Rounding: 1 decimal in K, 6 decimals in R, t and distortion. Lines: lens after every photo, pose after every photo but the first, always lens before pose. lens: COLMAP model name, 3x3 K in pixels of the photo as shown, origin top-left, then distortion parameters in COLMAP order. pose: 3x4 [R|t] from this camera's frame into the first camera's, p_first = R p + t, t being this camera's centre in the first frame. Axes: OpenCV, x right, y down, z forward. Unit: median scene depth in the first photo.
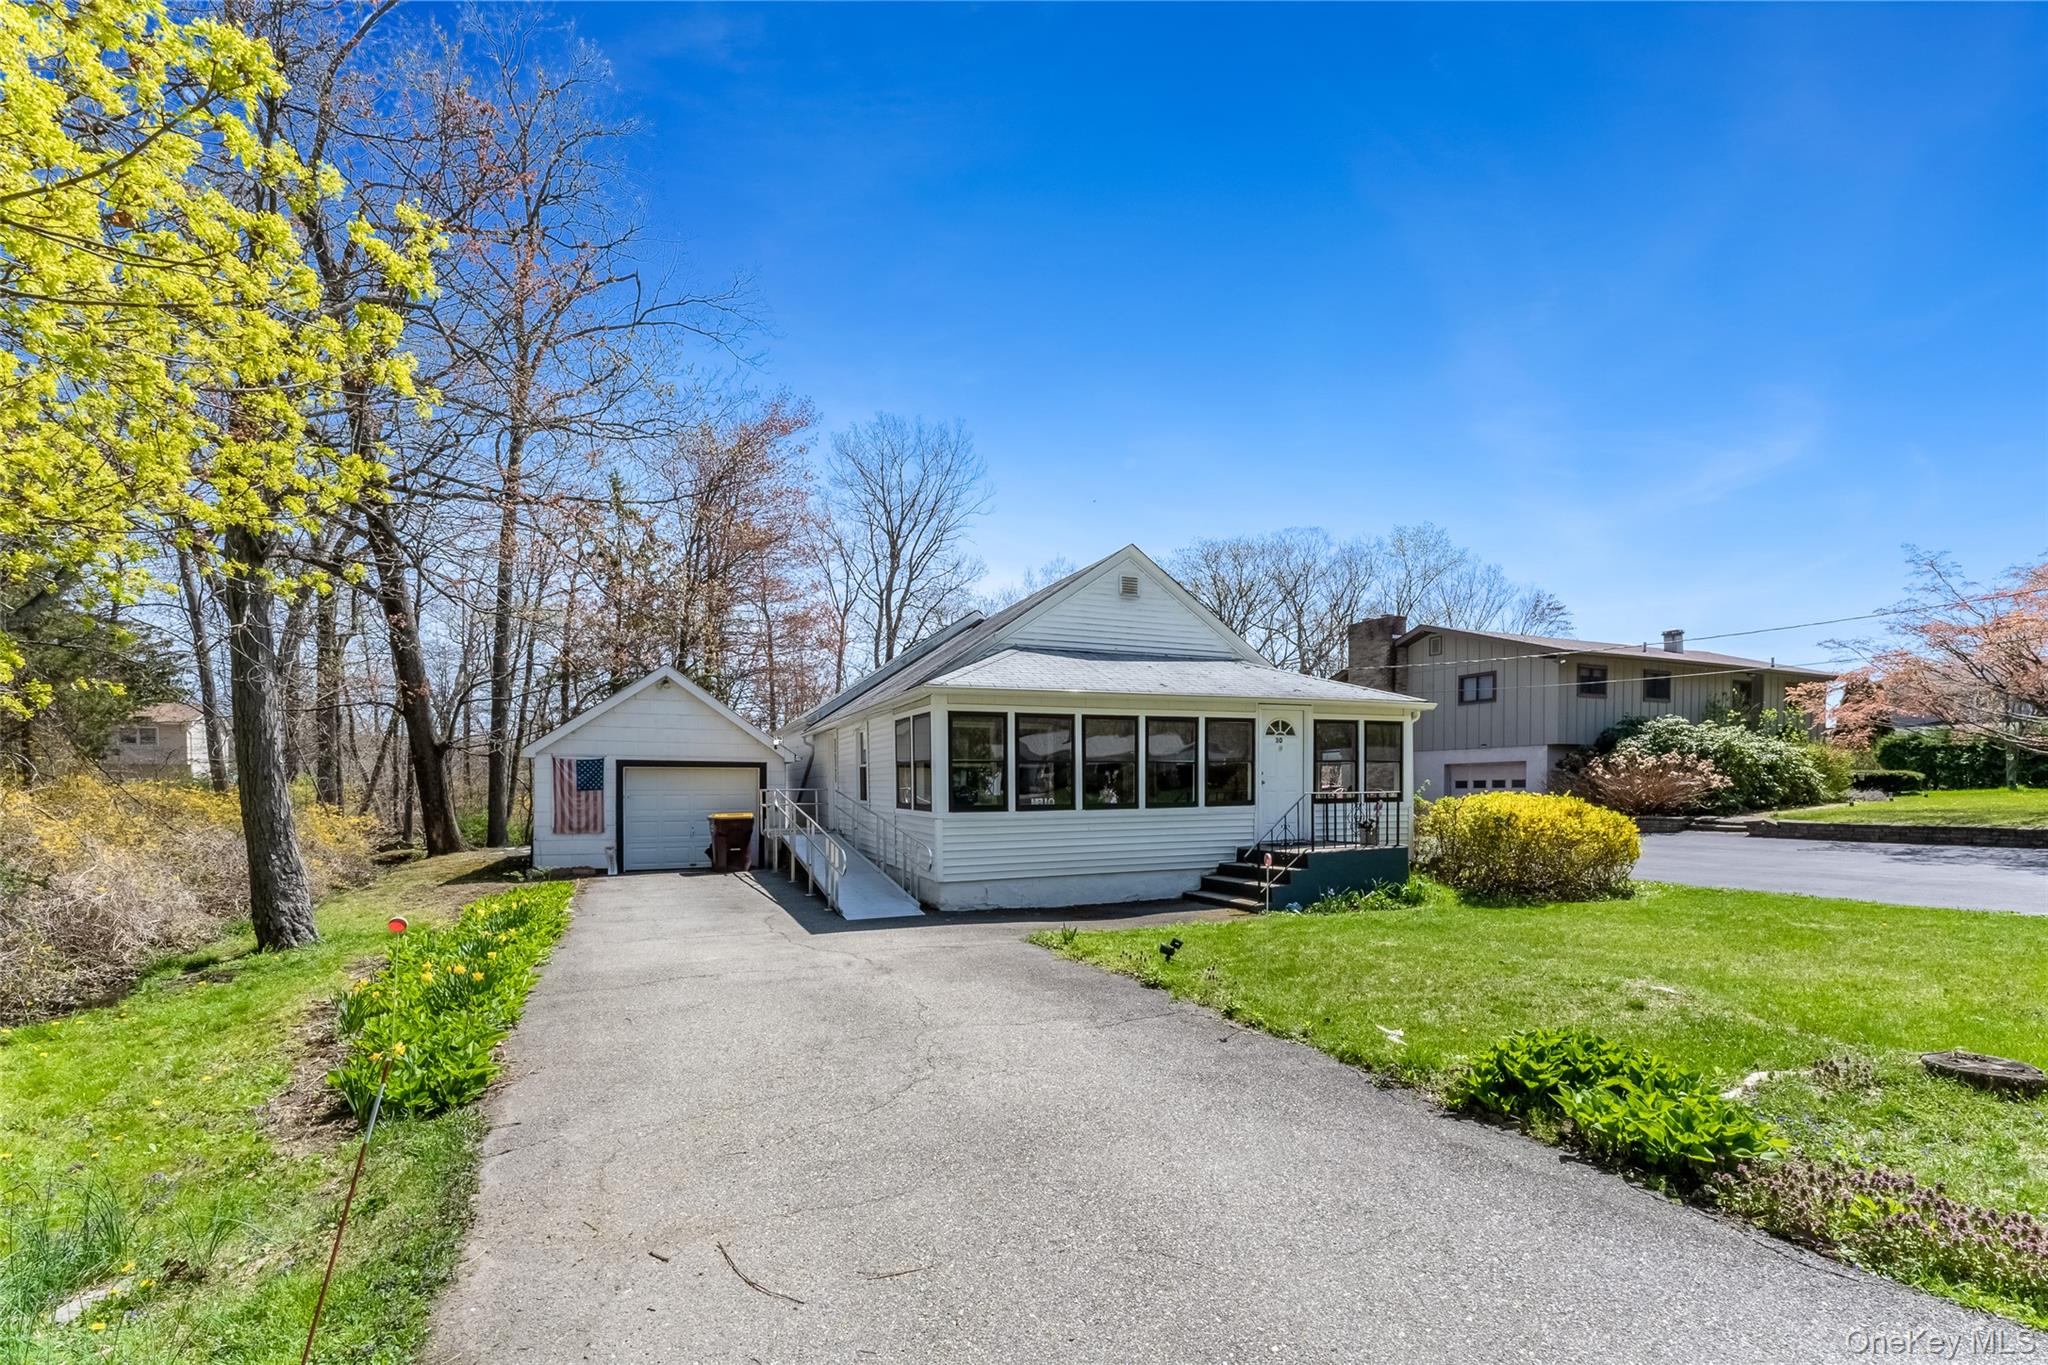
lens RADIAL K [[857.7, 0, 984.1], [0, 857.7, 684.4], [0, 0, 1]] dist [-0.001790, -0.000596]
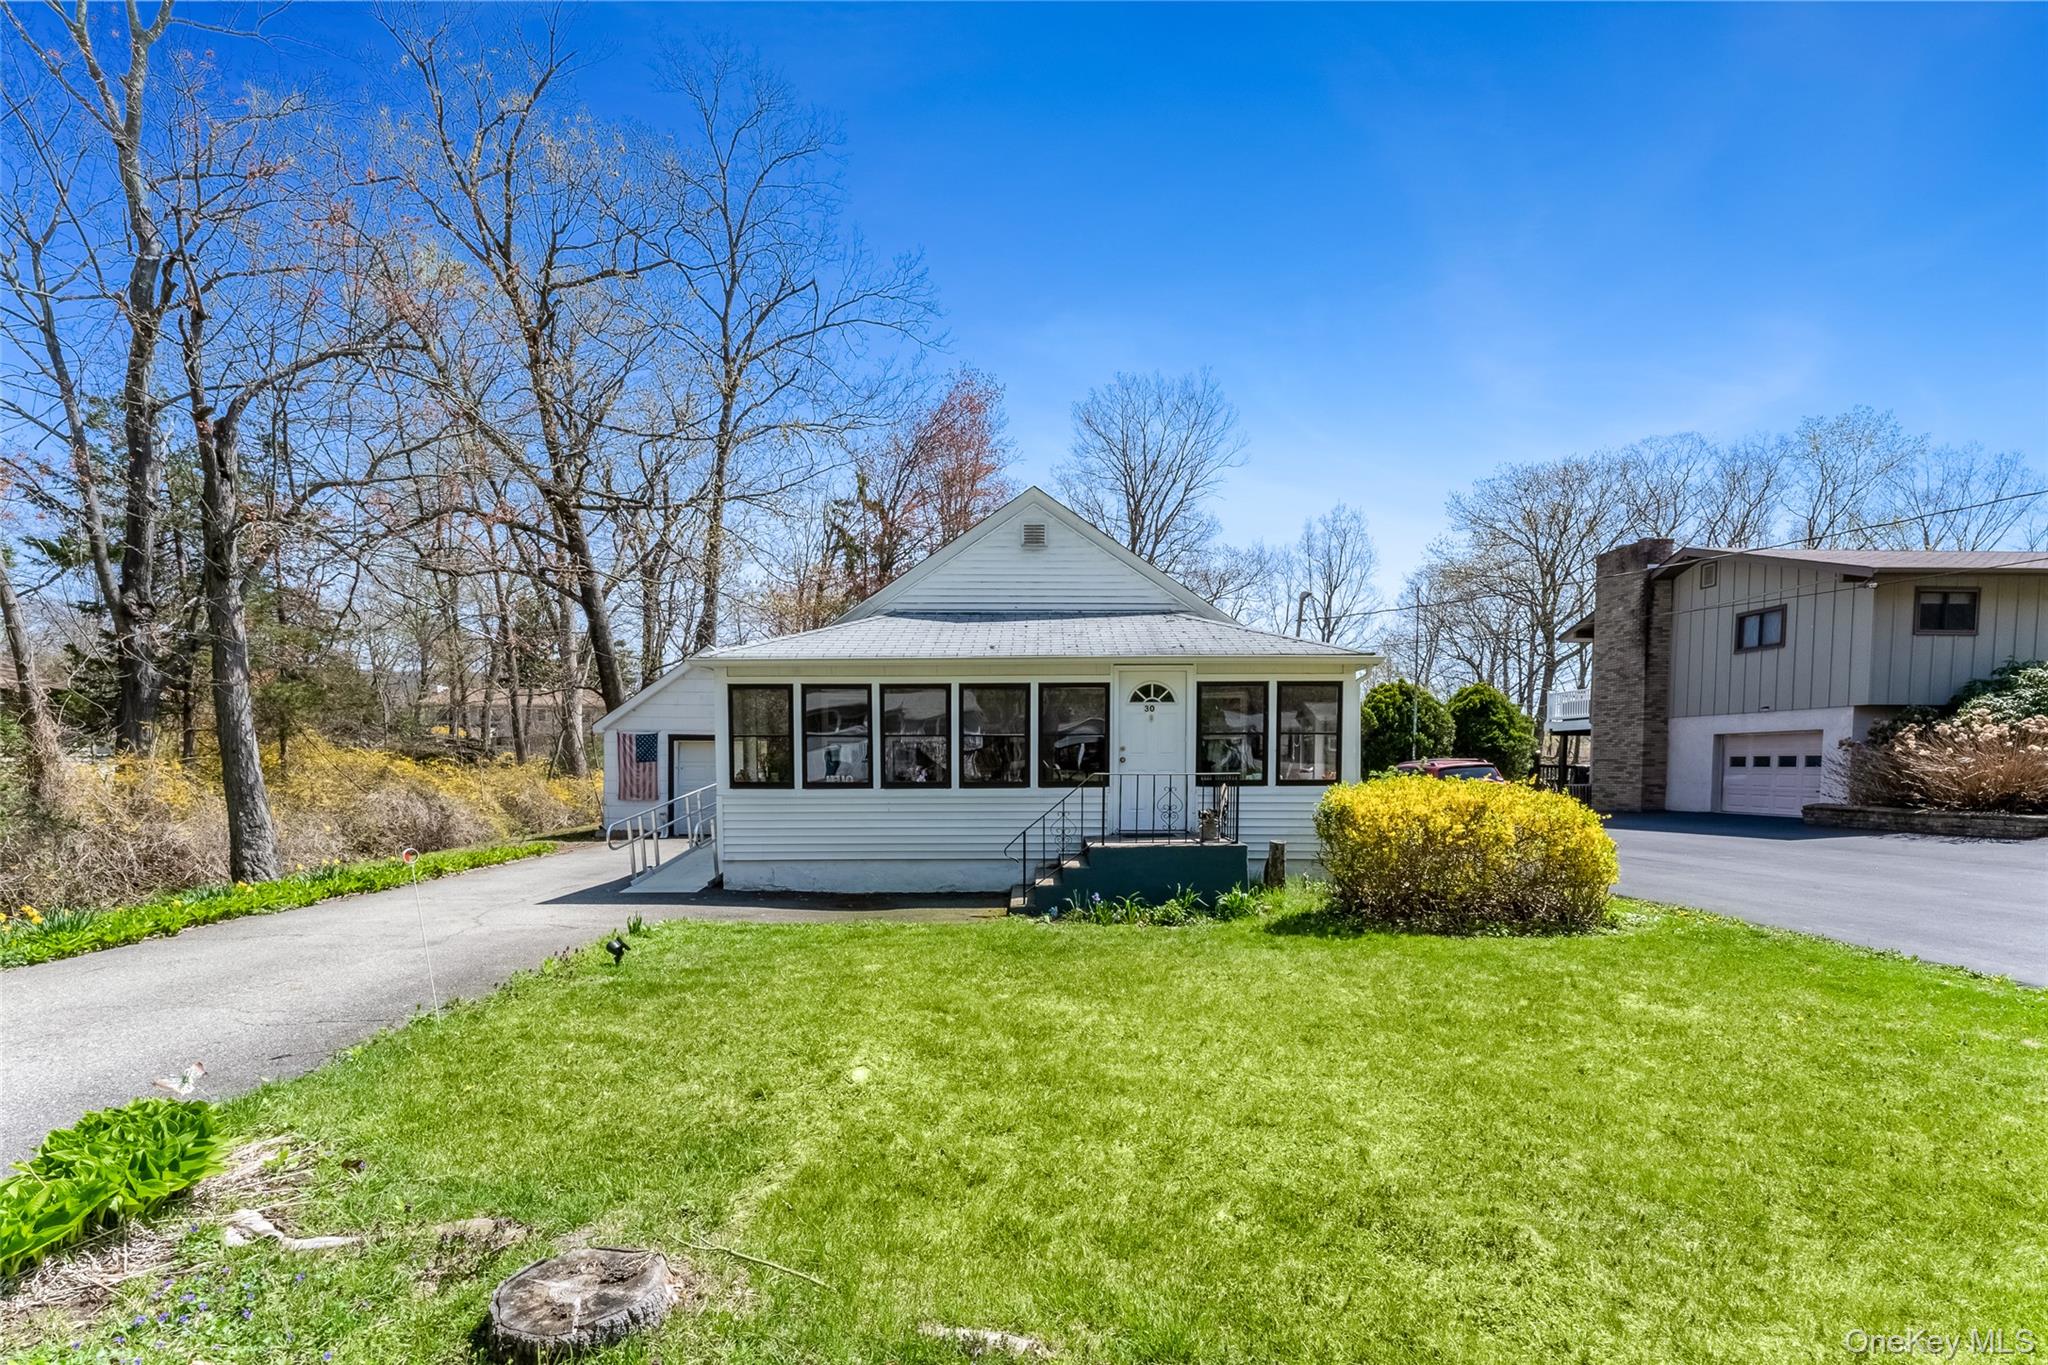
lens RADIAL K [[857.7, 0, 1023.9], [0, 857.7, 685.4], [0, 0, 1]] dist [-0.001790, -0.000596]
pose [[0.929259, -0.024981, -0.368583, 0.415851], [0.037913, 0.998892, 0.027885, 0.012301], [0.367478, -0.039887, 0.929177, 0.152453]]
